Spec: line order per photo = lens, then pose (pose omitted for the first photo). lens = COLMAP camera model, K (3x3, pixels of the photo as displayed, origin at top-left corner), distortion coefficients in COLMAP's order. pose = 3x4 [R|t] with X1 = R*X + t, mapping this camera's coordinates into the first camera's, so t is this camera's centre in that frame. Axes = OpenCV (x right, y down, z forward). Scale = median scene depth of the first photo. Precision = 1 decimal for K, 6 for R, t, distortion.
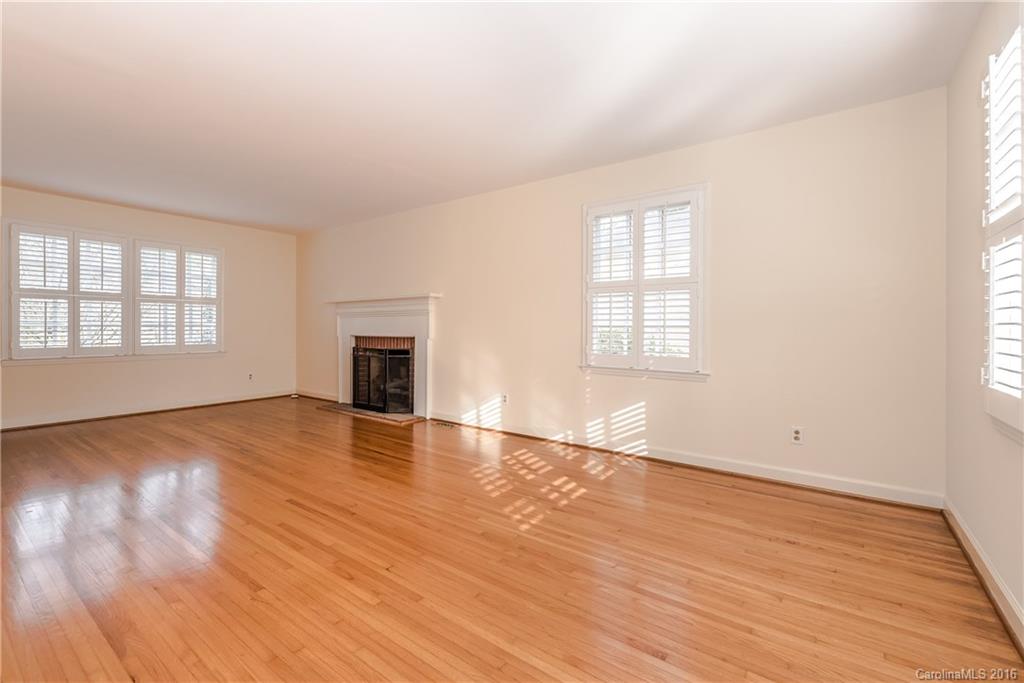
lens RADIAL K [[445.9, 0, 515.3], [0, 445.9, 330.9], [0, 0, 1]] dist [-0.003168, -0.000530]
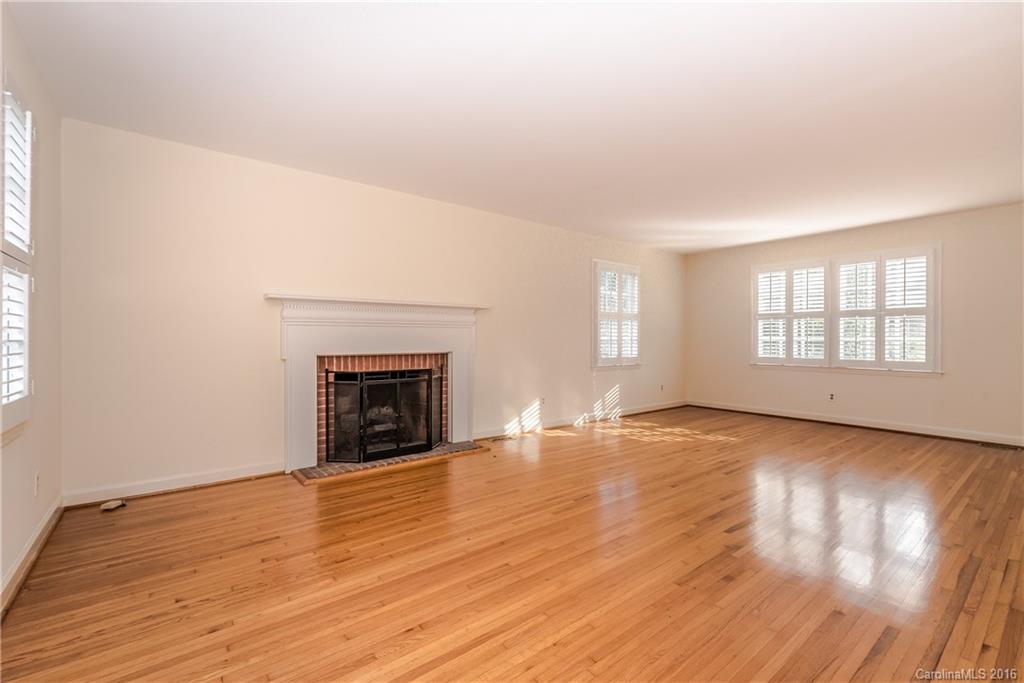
lens RADIAL K [[433.5, 0, 485.0], [0, 433.5, 342.0], [0, 0, 1]] dist [-0.000487, -0.000060]
pose [[0.306475, -0.006916, 0.951854, -1.113655], [0.006912, 0.999963, 0.005040, -0.011855], [-0.951854, 0.005035, 0.306511, 0.755544]]
